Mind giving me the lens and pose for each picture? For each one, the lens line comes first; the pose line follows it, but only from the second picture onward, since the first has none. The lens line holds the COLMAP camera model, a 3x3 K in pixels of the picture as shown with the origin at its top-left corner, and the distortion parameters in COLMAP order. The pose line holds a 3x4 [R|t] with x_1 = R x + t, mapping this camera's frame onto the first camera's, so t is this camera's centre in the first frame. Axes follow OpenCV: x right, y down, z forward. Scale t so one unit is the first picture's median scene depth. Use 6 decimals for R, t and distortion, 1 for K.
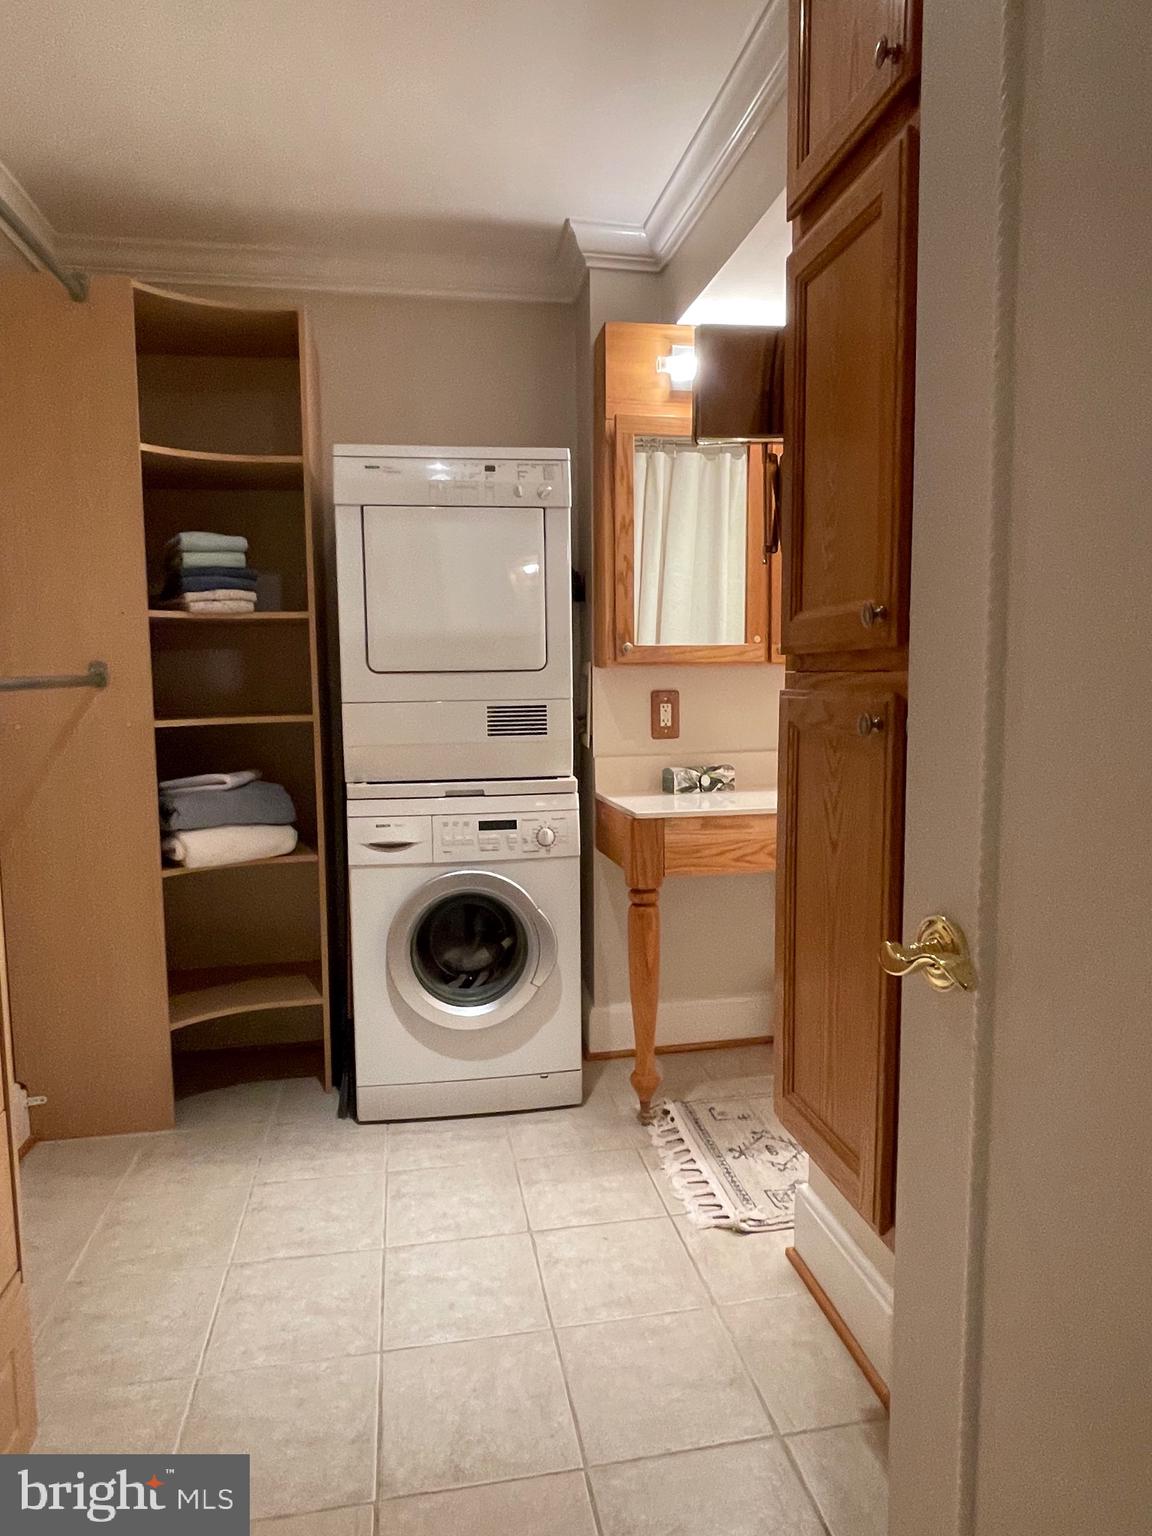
lens RADIAL K [[963.4, 0, 574.9], [0, 963.4, 764.0], [0, 0, 1]] dist [-0.006150, -0.000987]
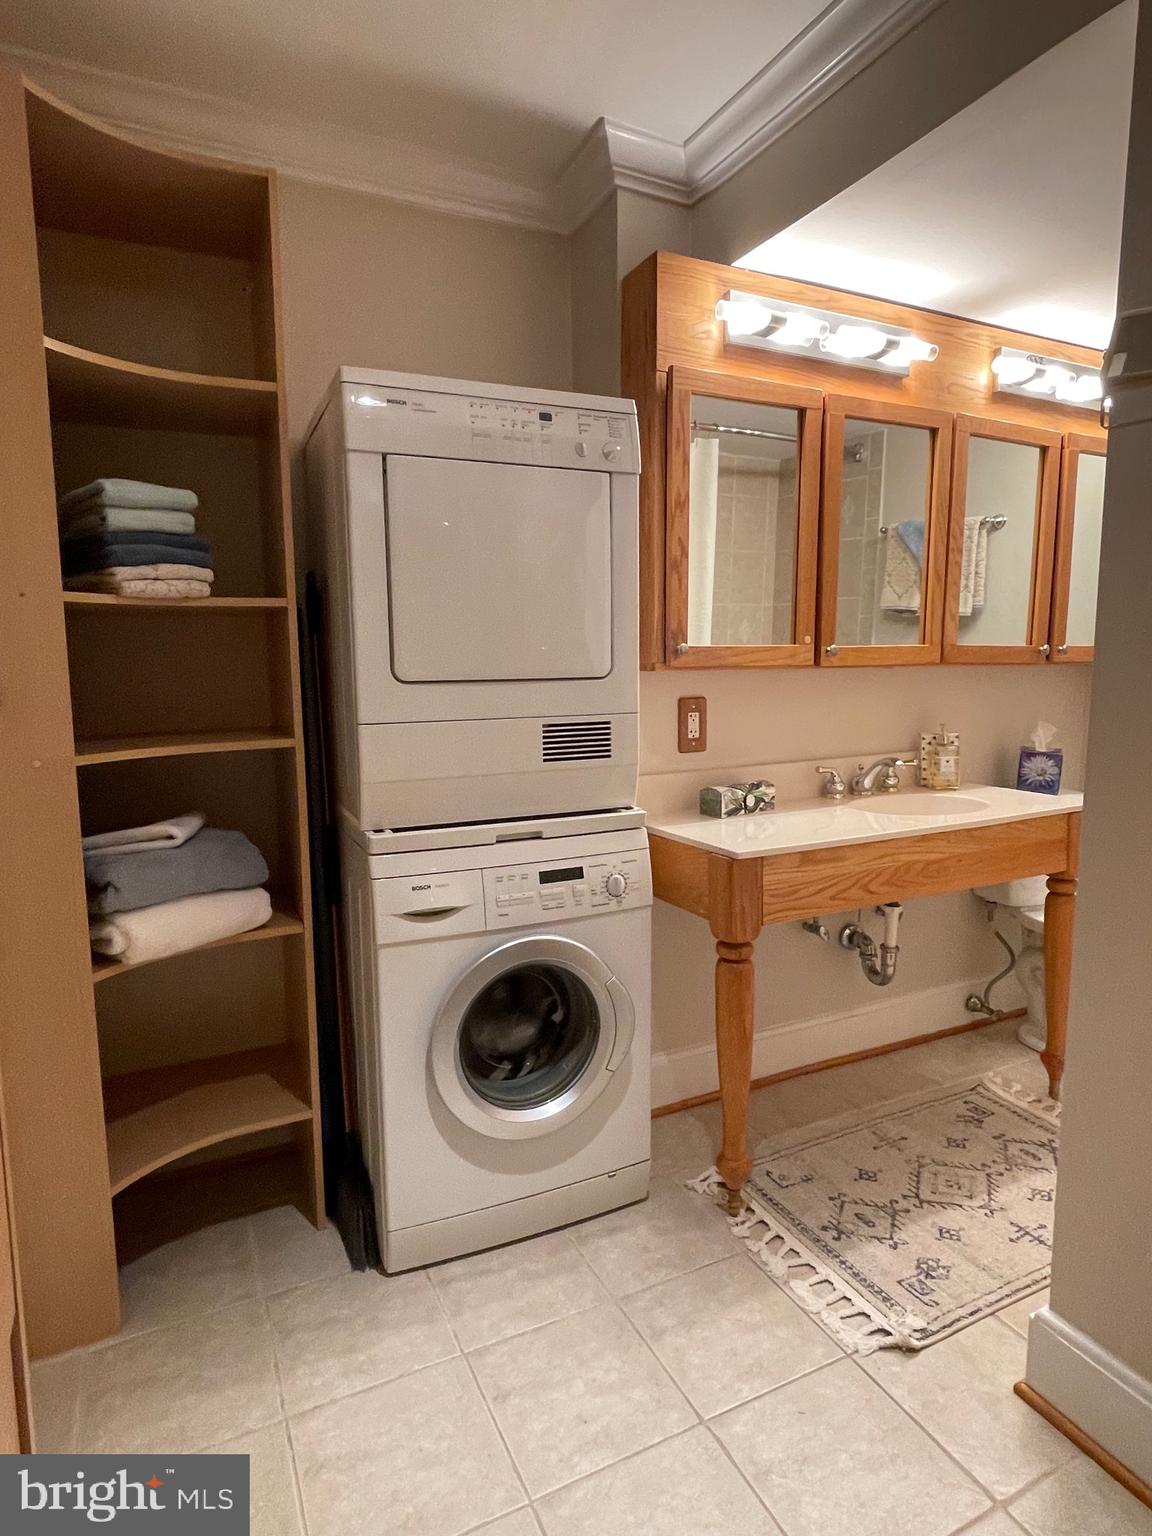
lens RADIAL K [[883.3, 0, 576.5], [0, 883.3, 762.8], [0, 0, 1]] dist [-0.025529, 0.019206]
pose [[0.961819, -0.029626, 0.272079, -0.258198], [0.023275, 0.999377, 0.026543, -0.046588], [-0.272696, -0.019197, 0.961909, 0.301162]]
